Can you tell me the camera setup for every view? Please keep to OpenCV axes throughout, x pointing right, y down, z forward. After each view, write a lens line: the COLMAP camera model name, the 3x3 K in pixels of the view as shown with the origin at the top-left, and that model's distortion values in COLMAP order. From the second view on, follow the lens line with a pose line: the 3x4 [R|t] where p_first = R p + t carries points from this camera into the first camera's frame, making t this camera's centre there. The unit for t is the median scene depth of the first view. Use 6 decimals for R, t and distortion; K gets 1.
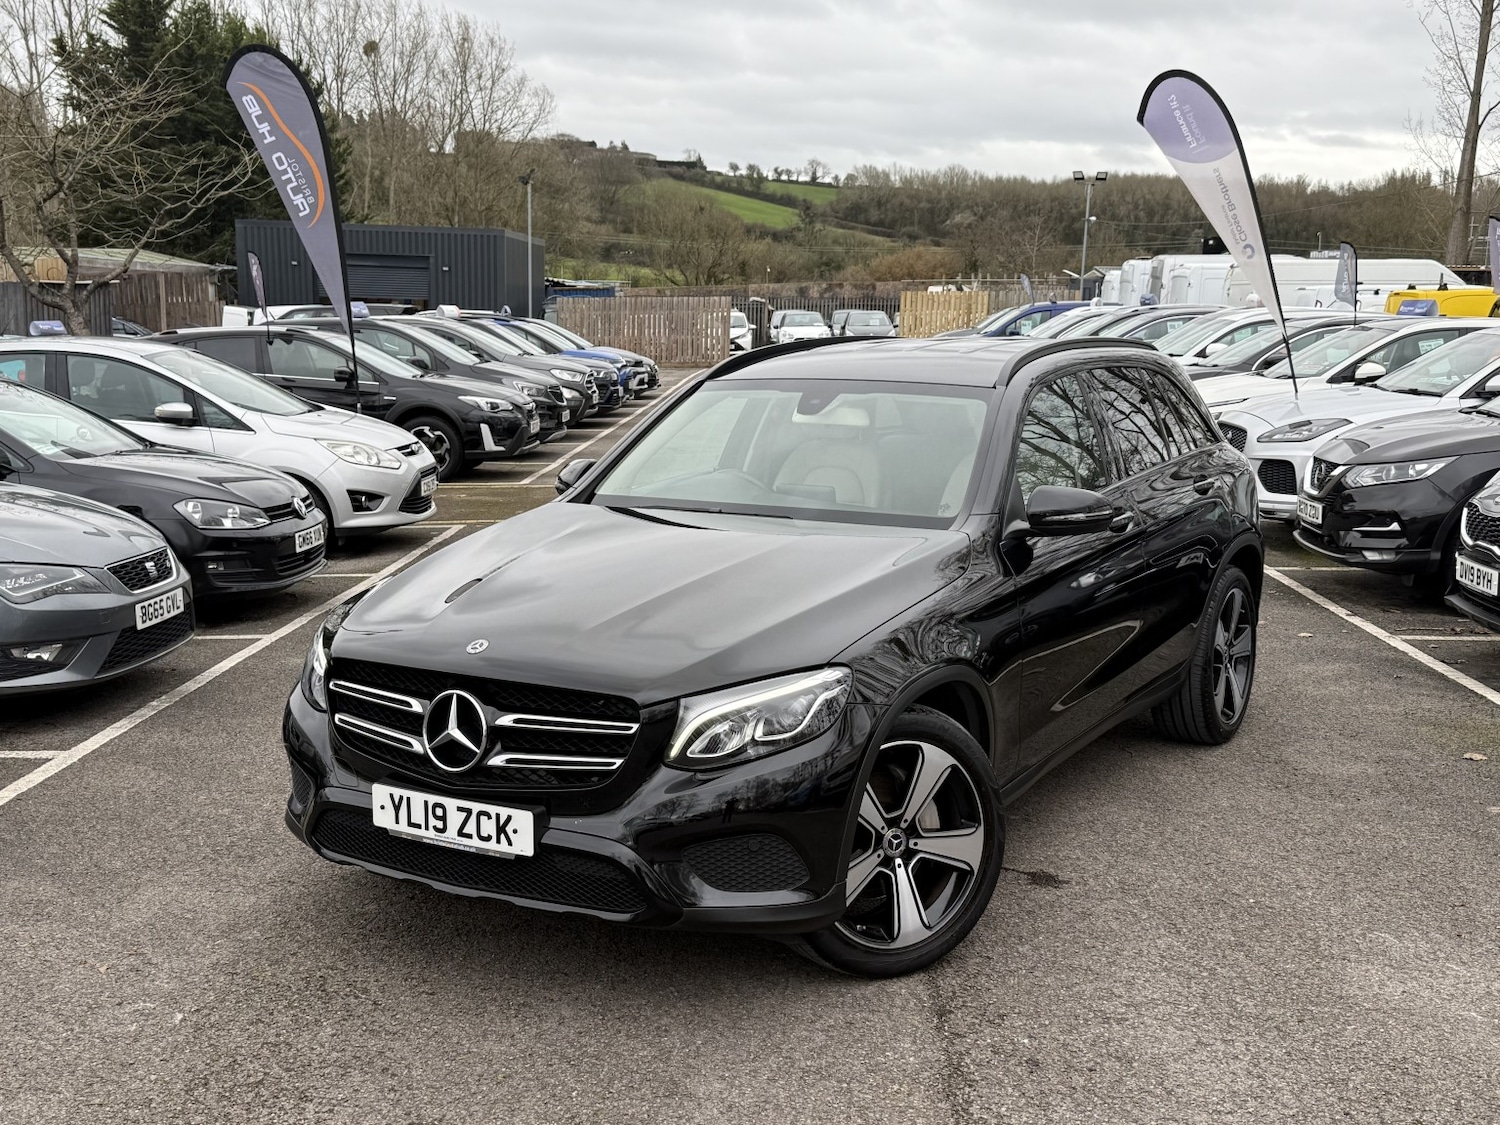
lens RADIAL K [[1738.3, 0, 750.5], [0, 1738.3, 571.4], [0, 0, 1]] dist [0.077793, 0.000000]
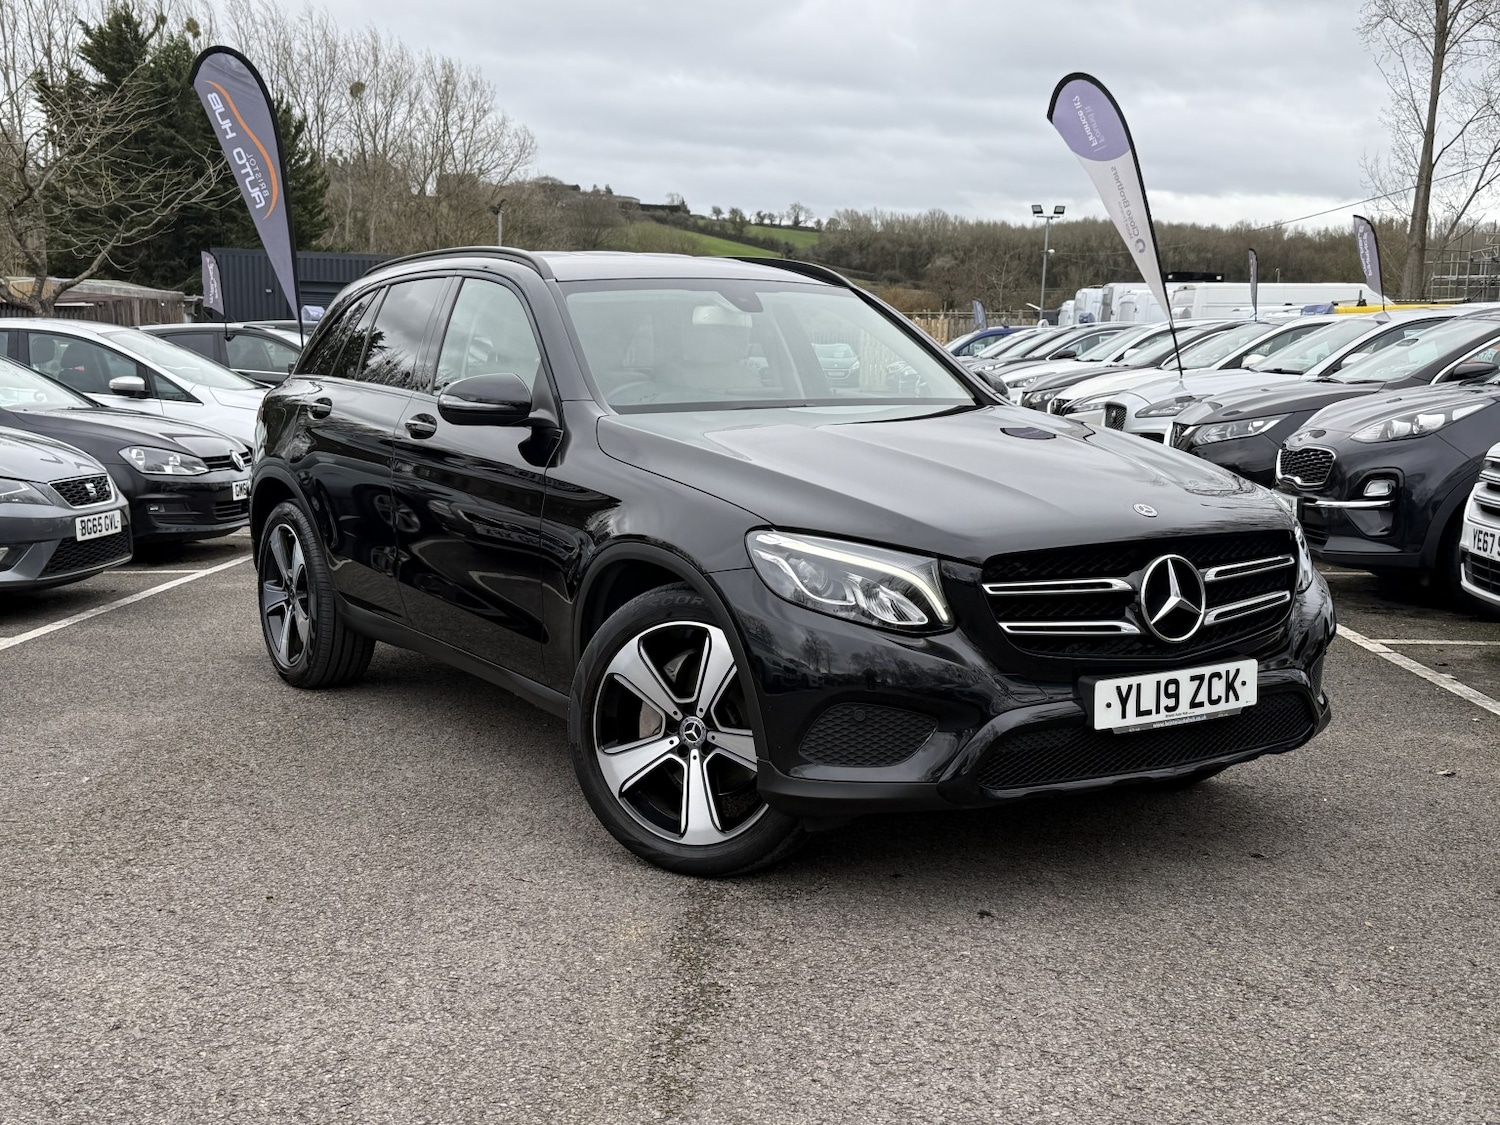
lens RADIAL K [[1741.7, 0, 750.0], [0, 1741.7, 562.7], [0, 0, 1]] dist [0.088022, 0.000000]
pose [[0.999950, 0.002269, 0.009787, 0.086642], [-0.001981, 0.999568, -0.029311, 0.101736], [-0.009849, 0.029290, 0.999522, -0.160435]]
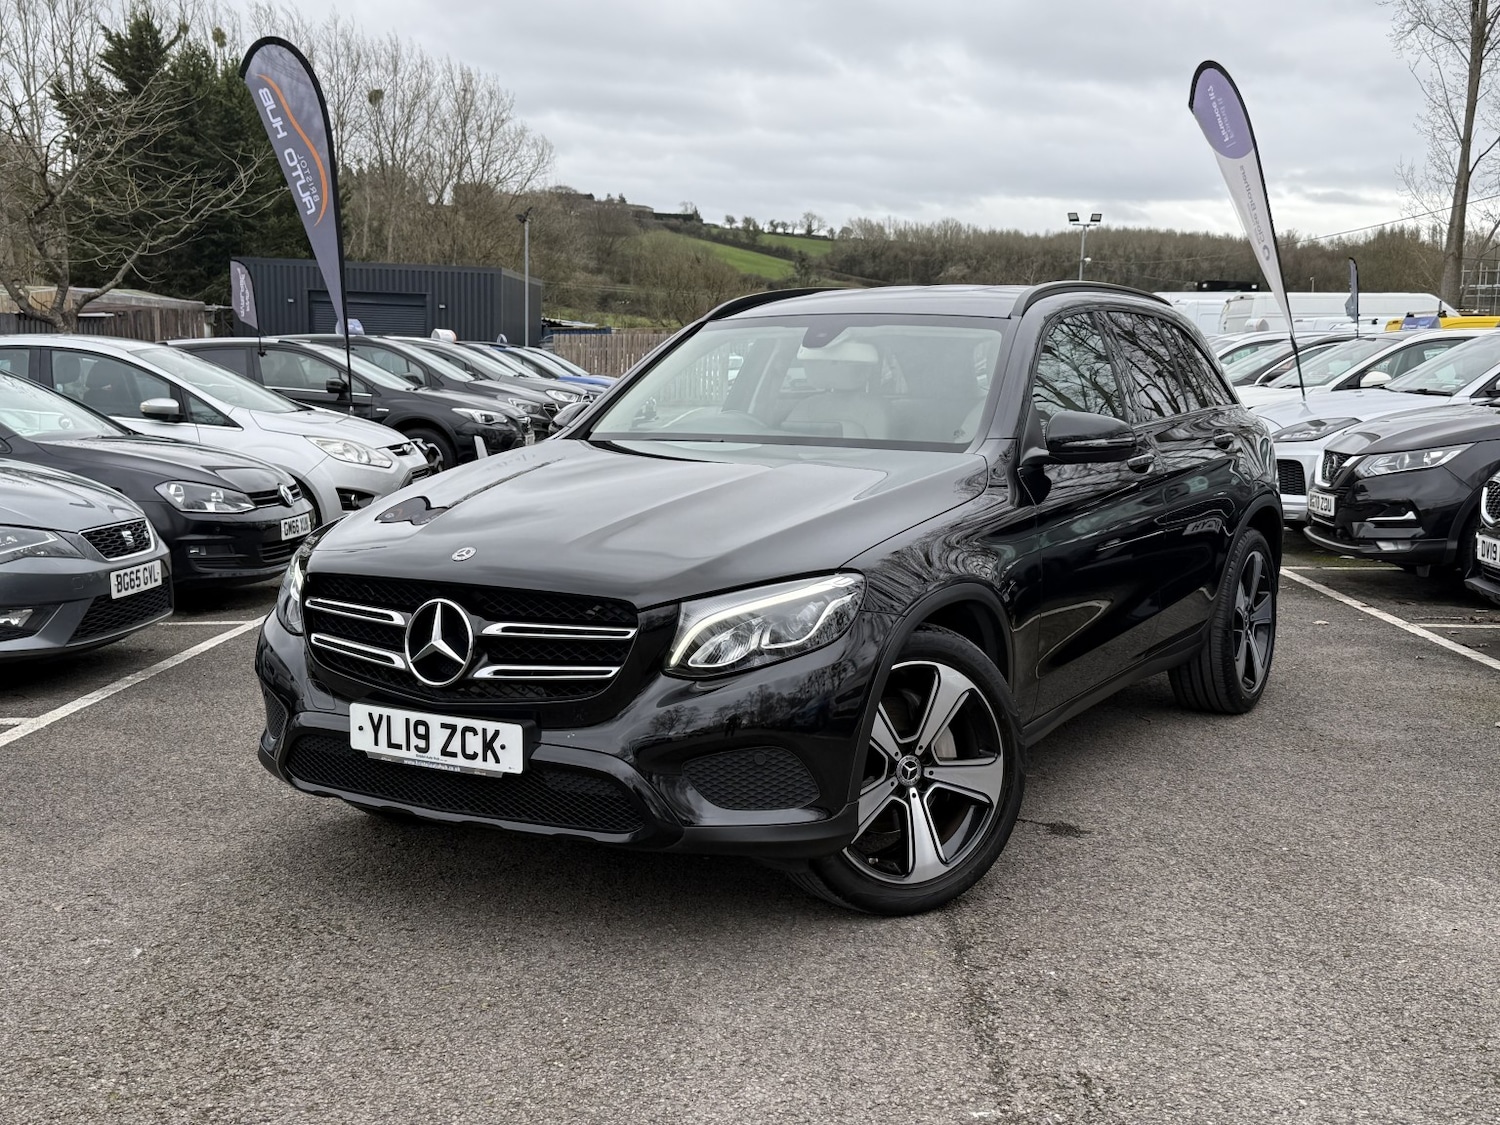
lens RADIAL K [[1737.8, 0, 757.4], [0, 1737.8, 556.3], [0, 0, 1]] dist [0.079383, 0.000000]
pose [[0.999973, 0.002795, 0.006859, -0.004114], [-0.002539, 0.999309, -0.037086, 0.057608], [-0.006958, 0.037067, 0.999289, 0.047095]]
